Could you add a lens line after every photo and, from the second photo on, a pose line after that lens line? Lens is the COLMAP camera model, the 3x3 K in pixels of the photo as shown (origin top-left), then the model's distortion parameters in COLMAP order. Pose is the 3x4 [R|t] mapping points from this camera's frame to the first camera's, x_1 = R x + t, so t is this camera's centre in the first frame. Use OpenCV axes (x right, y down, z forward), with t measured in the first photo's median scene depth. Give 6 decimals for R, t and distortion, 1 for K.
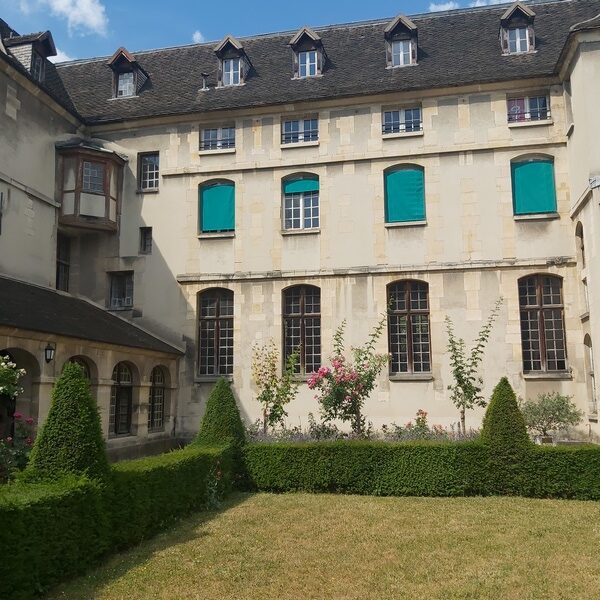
lens RADIAL K [[612.7, 0, 300.0], [0, 612.7, 300.0], [0, 0, 1]] dist [0.100018, -0.219595]
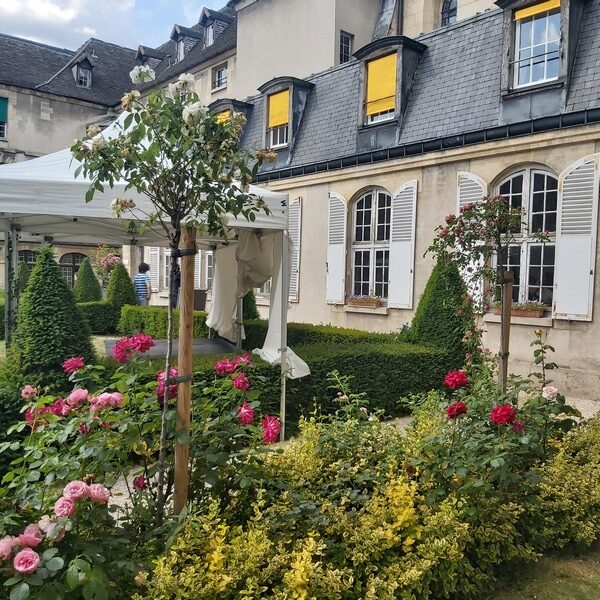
lens RADIAL K [[612.7, 0, 300.0], [0, 612.7, 300.0], [0, 0, 1]] dist [0.100018, -0.219595]
pose [[0.788834, 0.043393, -0.613072, 1.190142], [0.068560, 0.985066, 0.157939, -0.005406], [0.610770, -0.166620, 0.774079, -0.051082]]
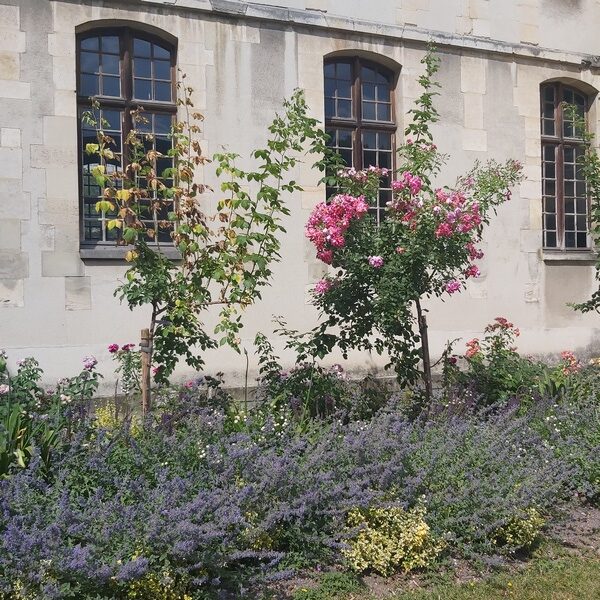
lens RADIAL K [[612.7, 0, 300.0], [0, 612.7, 300.0], [0, 0, 1]] dist [0.100018, -0.219595]
pose [[0.848770, -0.006940, 0.528717, -0.117529], [-0.064079, 0.991194, 0.115880, 0.100036], [-0.524866, -0.132235, 0.840851, 0.569363]]
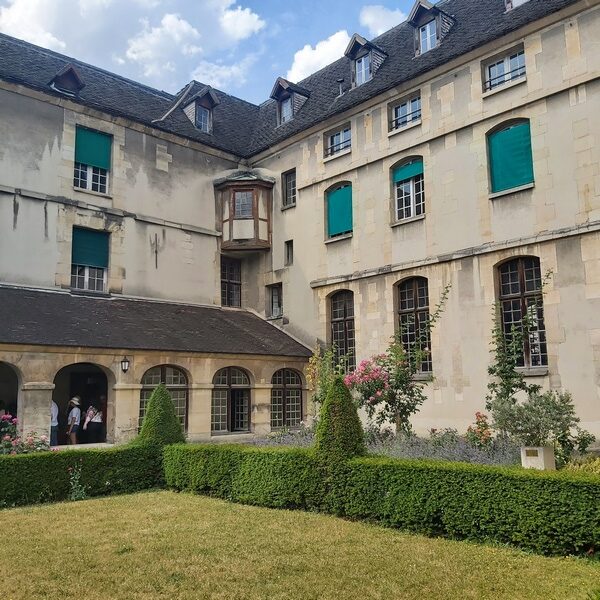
lens RADIAL K [[612.7, 0, 300.0], [0, 612.7, 300.0], [0, 0, 1]] dist [0.100018, -0.219595]
pose [[0.819790, -0.098943, -0.564052, 0.385648], [0.101557, 0.994468, -0.026843, 0.017709], [0.563587, -0.035277, 0.825303, 0.128341]]
